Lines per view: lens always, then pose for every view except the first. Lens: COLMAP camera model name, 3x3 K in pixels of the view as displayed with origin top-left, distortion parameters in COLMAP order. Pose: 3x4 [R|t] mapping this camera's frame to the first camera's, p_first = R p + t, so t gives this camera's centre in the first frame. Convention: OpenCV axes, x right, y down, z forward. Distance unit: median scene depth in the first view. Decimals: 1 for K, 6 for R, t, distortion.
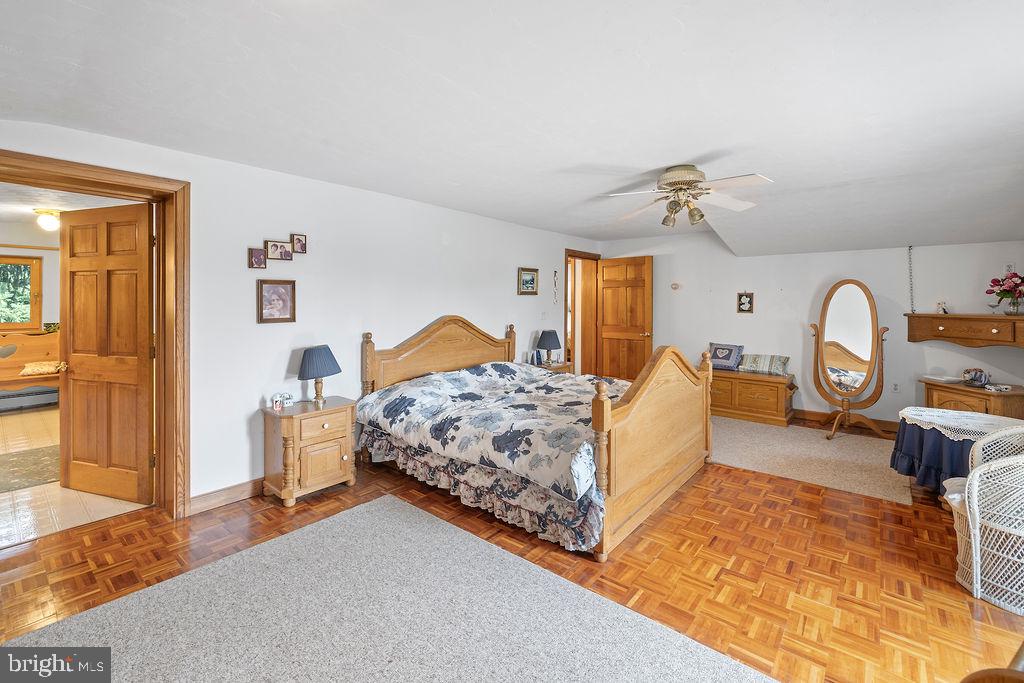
lens RADIAL K [[448.4, 0, 508.4], [0, 448.4, 302.0], [0, 0, 1]] dist [-0.002573, -0.000650]
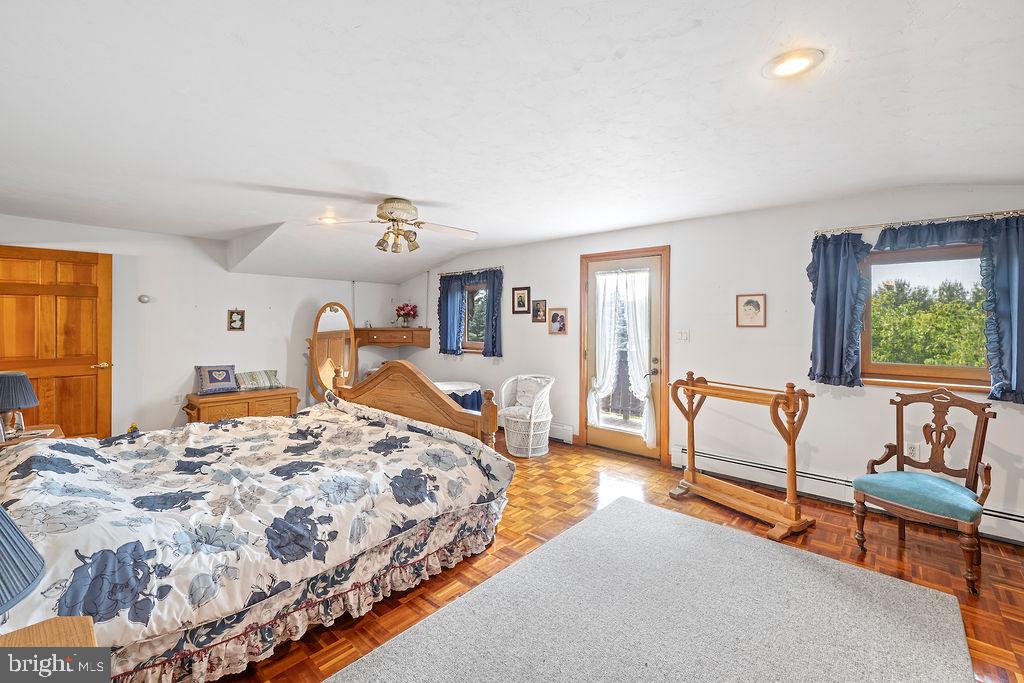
lens RADIAL K [[427.1, 0, 508.6], [0, 427.1, 326.7], [0, 0, 1]] dist [-0.001229, -0.000252]
pose [[0.036919, -0.014517, 0.999213, -0.655713], [-0.003453, 0.999887, 0.014655, -0.000303], [-0.999312, -0.003991, 0.036865, 0.672545]]
